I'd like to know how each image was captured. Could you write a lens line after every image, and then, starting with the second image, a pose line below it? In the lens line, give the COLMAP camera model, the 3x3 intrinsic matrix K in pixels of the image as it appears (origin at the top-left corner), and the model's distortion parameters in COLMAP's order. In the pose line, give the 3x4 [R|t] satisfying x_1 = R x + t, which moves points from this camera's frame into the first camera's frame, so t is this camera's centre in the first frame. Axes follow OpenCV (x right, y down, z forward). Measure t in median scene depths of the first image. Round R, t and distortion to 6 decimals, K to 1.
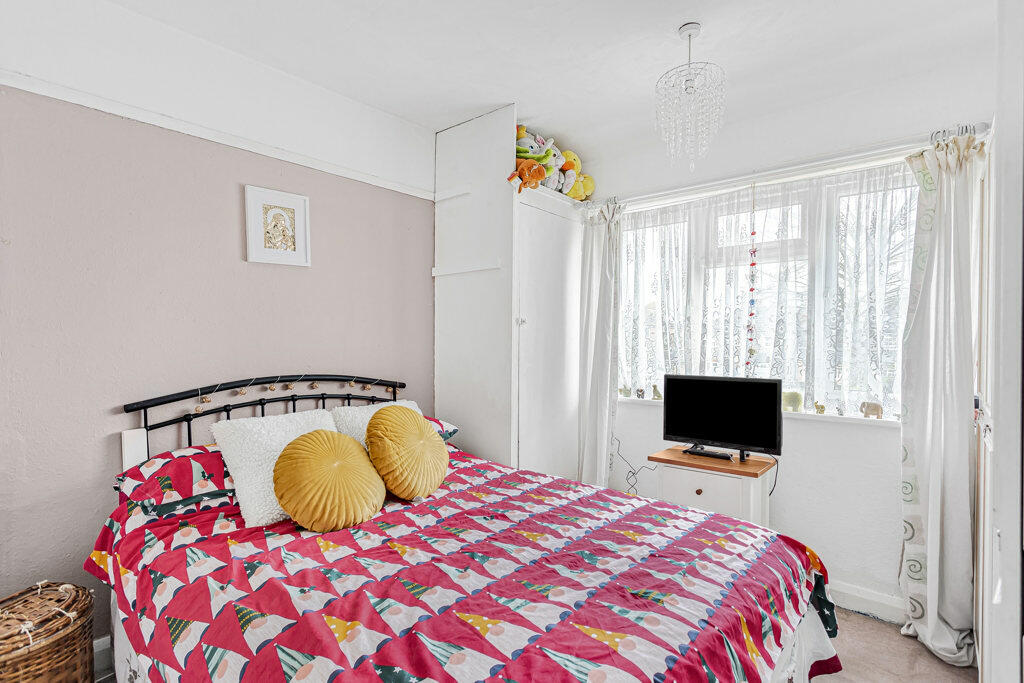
lens RADIAL K [[493.0, 0, 512.0], [0, 493.0, 341.5], [0, 0, 1]] dist [0.001683, 0.000201]
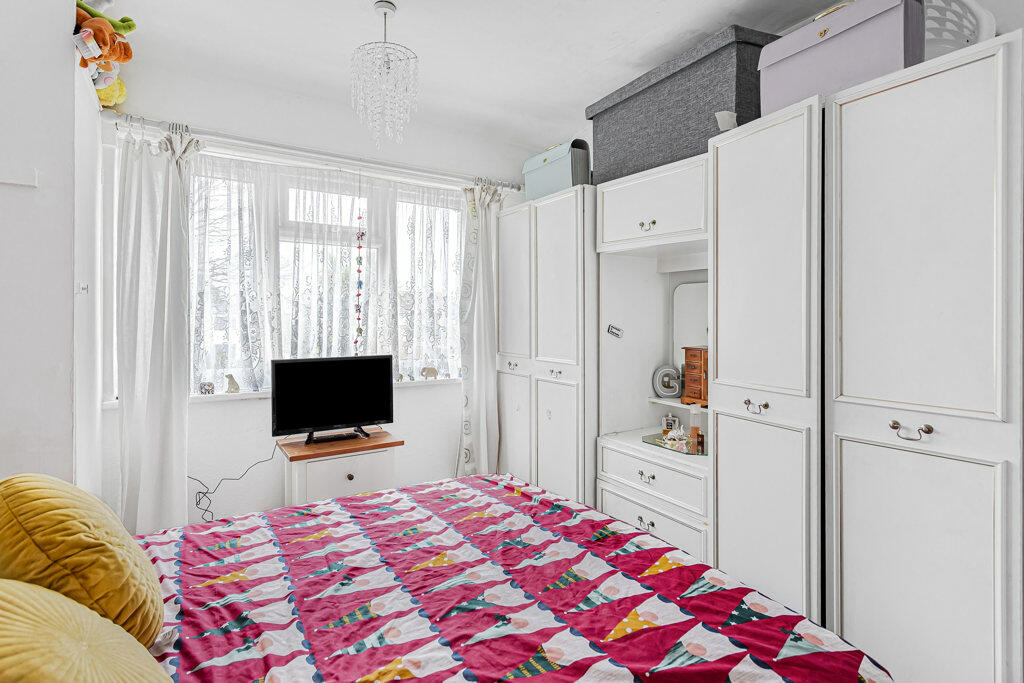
lens RADIAL K [[493.8, 0, 513.7], [0, 493.8, 310.5], [0, 0, 1]] dist [0.000375, 0.000256]
pose [[0.308422, 0.015868, 0.951117, -0.532963], [0.003651, 0.999834, -0.017865, -0.002612], [-0.951243, 0.008982, 0.308313, 0.478658]]
